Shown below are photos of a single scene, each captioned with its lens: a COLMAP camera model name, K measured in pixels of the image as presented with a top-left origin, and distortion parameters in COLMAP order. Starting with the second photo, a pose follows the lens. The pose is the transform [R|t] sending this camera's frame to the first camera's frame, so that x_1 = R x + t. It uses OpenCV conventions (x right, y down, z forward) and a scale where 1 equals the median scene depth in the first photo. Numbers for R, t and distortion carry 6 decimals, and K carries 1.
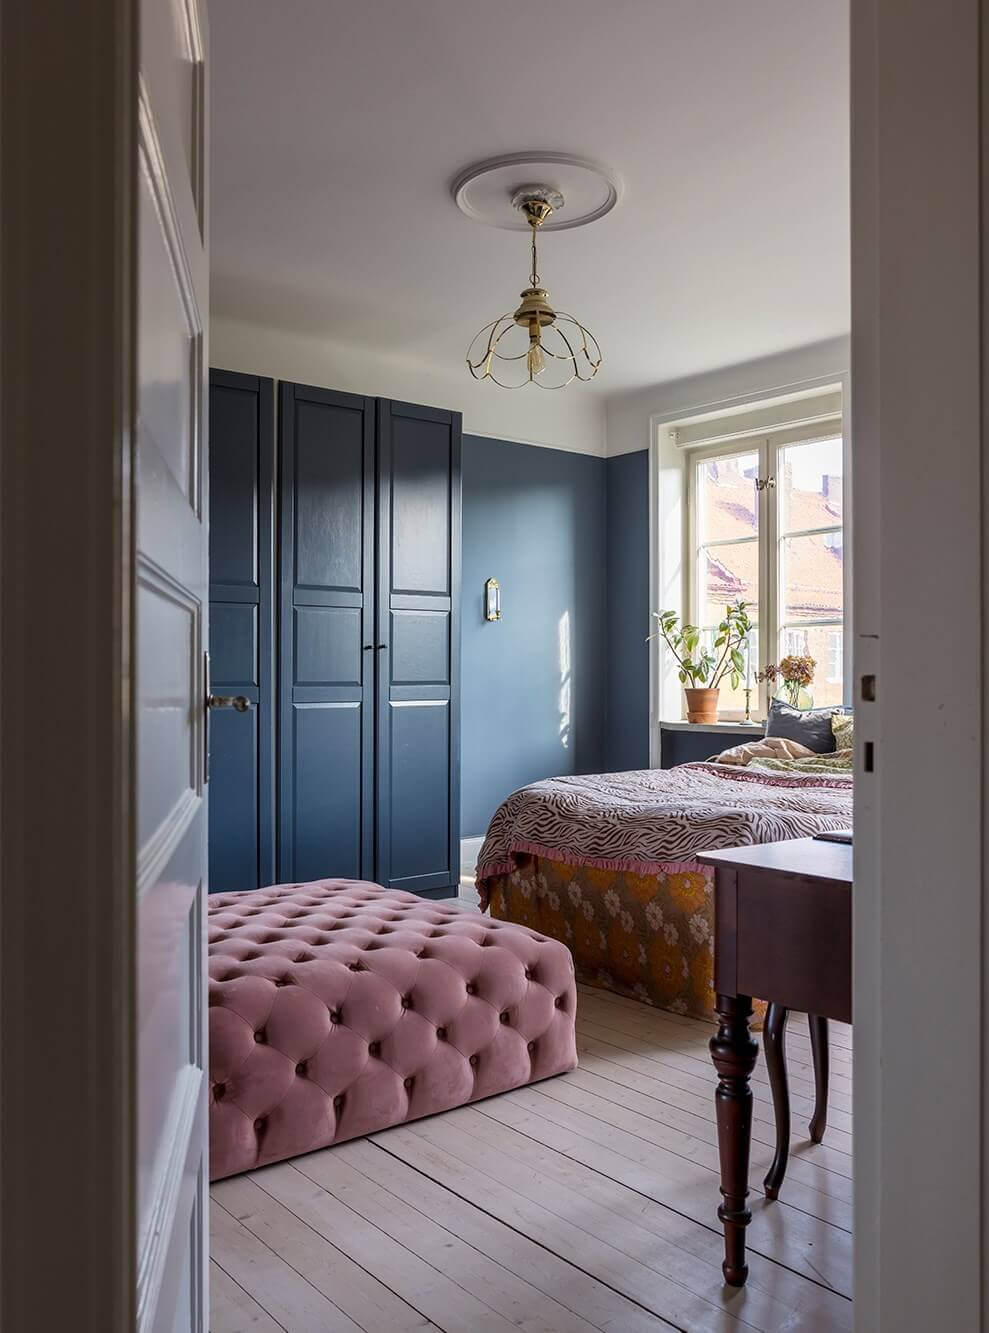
lens RADIAL K [[1101.8, 0, 494.5], [0, 1101.8, 666.5], [0, 0, 1]] dist [-0.005093, -0.003797]
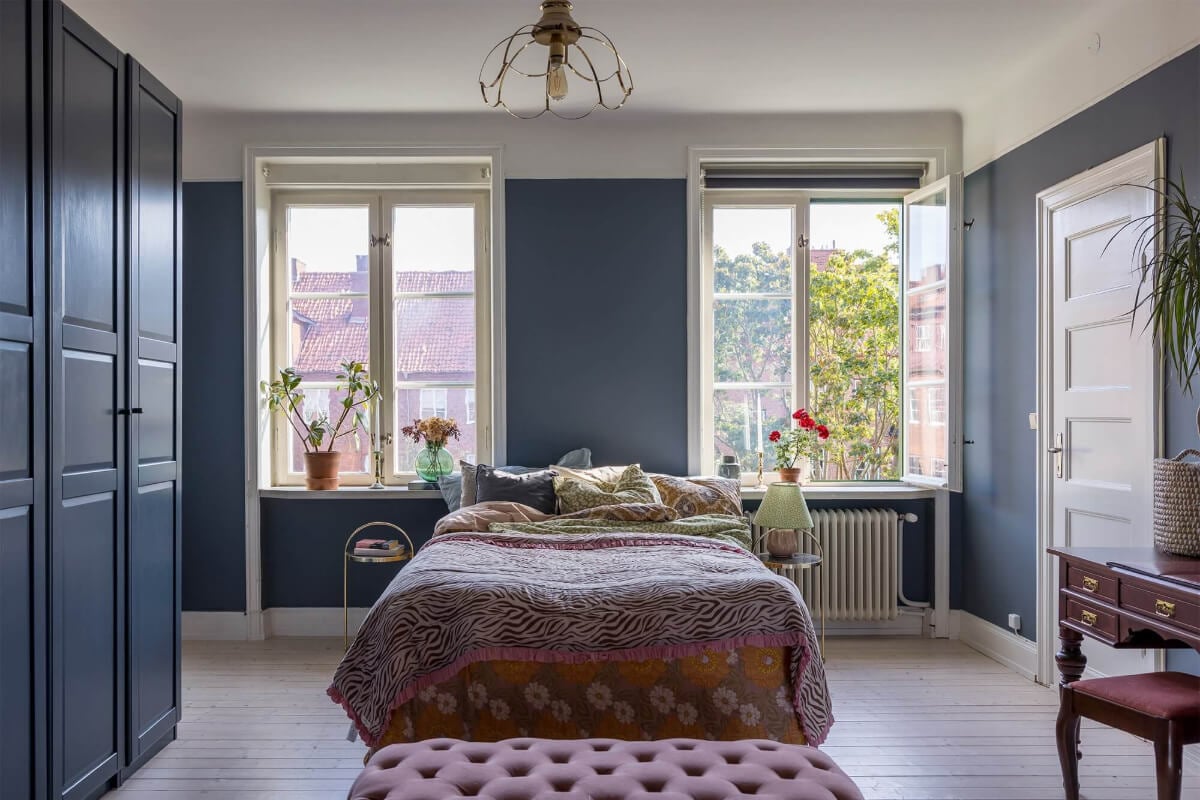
lens RADIAL K [[1004.9, 0, 599.3], [0, 1004.9, 434.3], [0, 0, 1]] dist [-0.012747, -0.000155]
pose [[0.622953, -0.015023, 0.782115, -0.417944], [-0.001897, 0.999784, 0.020714, -0.016685], [-0.782257, -0.014387, 0.622789, 0.365691]]
